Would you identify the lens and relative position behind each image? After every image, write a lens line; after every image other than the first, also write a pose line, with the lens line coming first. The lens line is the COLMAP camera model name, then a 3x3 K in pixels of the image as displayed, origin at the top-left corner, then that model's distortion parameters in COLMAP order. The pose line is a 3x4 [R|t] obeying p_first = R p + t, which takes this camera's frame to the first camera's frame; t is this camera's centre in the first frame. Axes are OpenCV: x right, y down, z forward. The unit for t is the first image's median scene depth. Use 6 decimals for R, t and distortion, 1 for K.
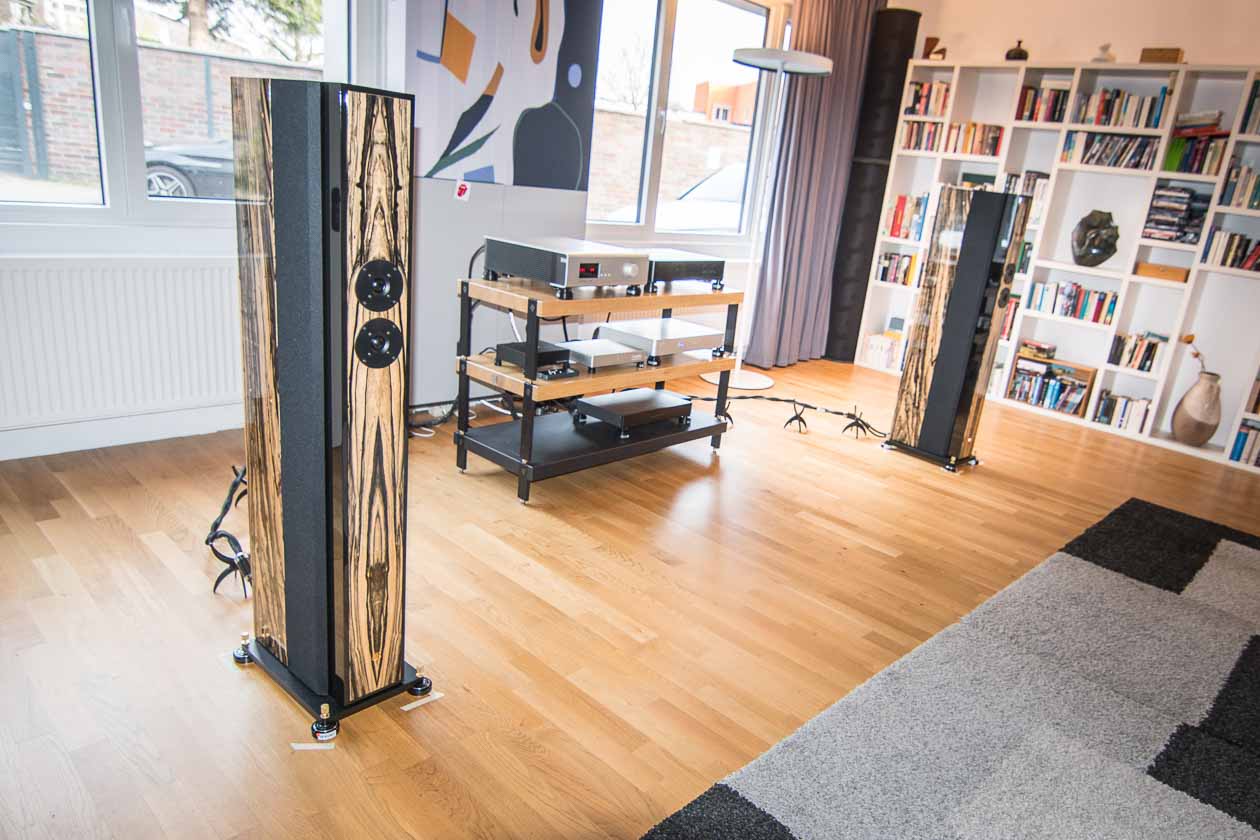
lens RADIAL K [[829.2, 0, 630.0], [0, 829.2, 420.0], [0, 0, 1]] dist [0.001171, -0.000424]
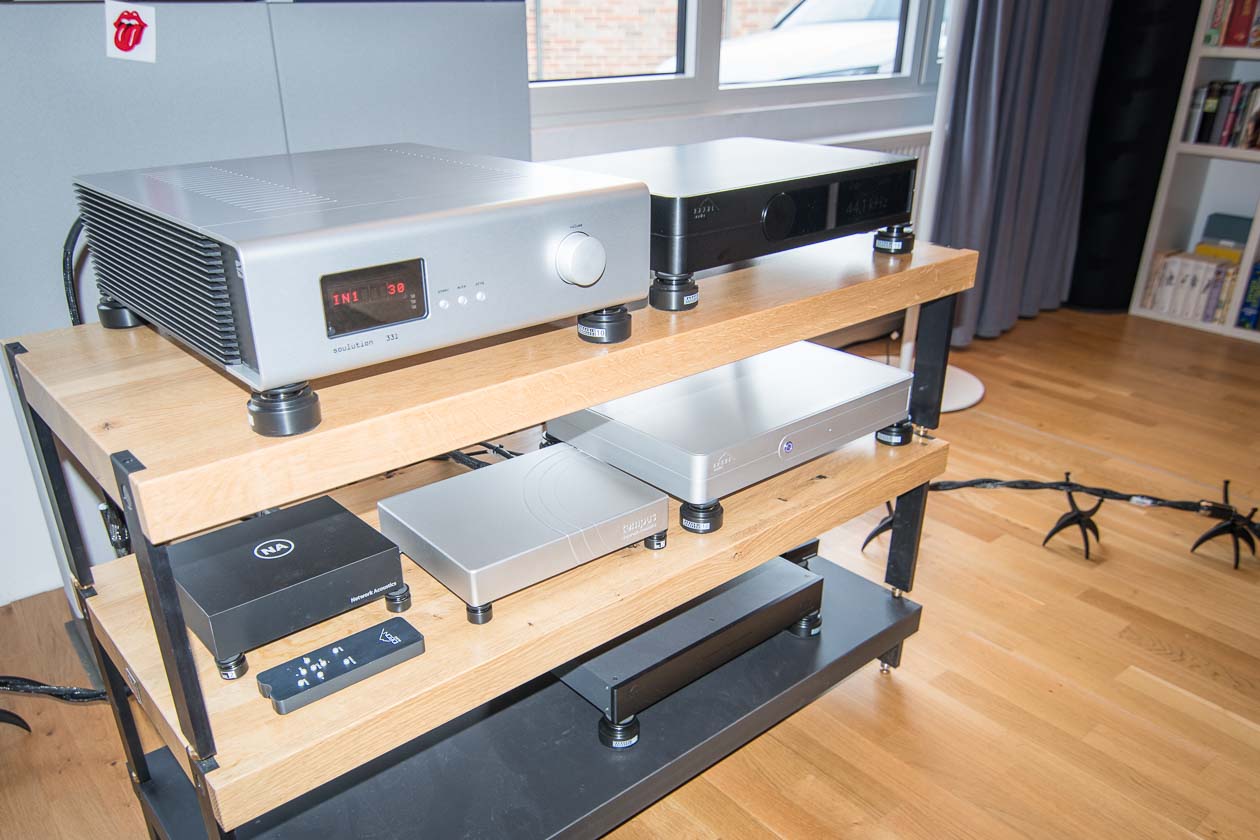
lens RADIAL K [[954.5, 0, 577.9], [0, 954.5, 473.8], [0, 0, 1]] dist [-0.006578, -0.007480]
pose [[0.985647, -0.049610, -0.161364, 0.038720], [0.073368, 0.986739, 0.144787, -0.131995], [0.152041, -0.154548, 0.976216, 0.587369]]
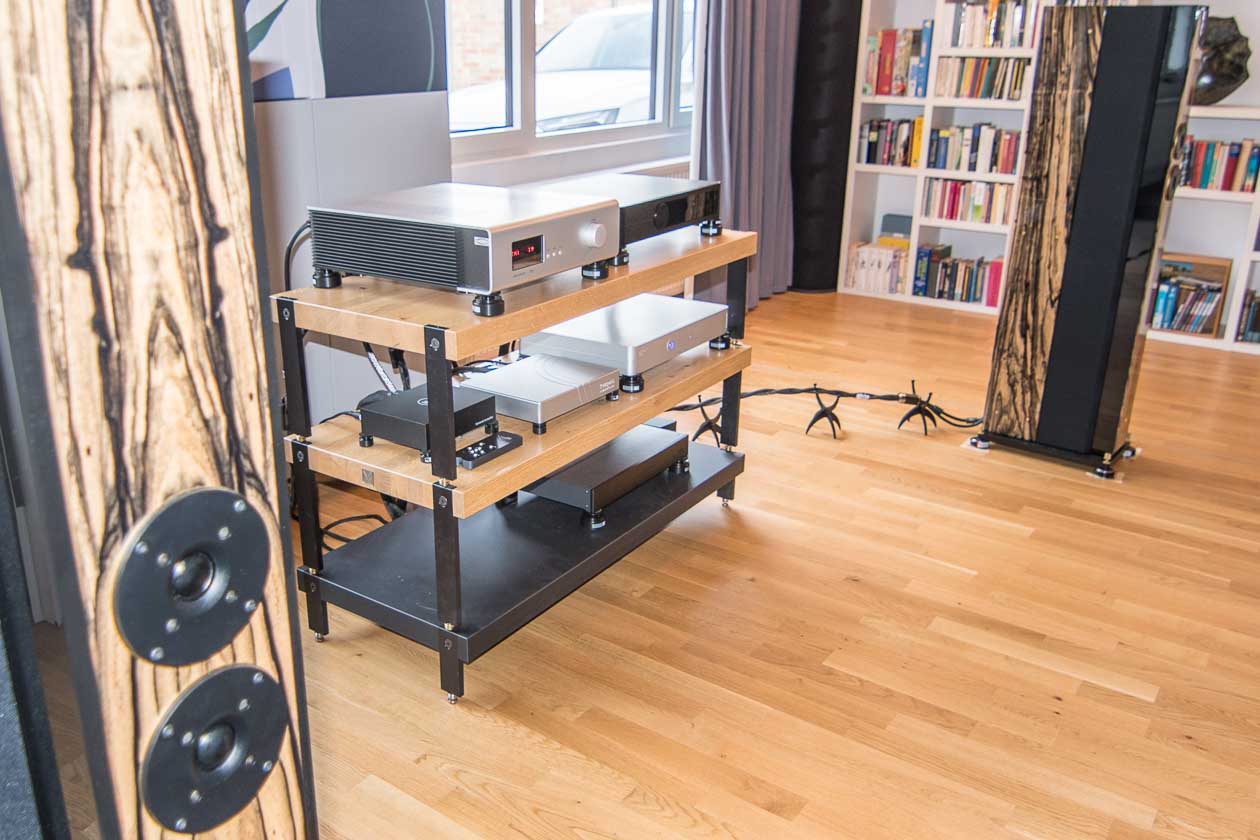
lens RADIAL K [[1053.0, 0, 479.5], [0, 1053.0, 389.4], [0, 0, 1]] dist [-0.008655, -0.002600]
pose [[0.989799, -0.137955, 0.035591, -0.090335], [0.136723, 0.989991, 0.035005, -0.097573], [-0.040064, -0.029782, 0.998753, 0.274030]]
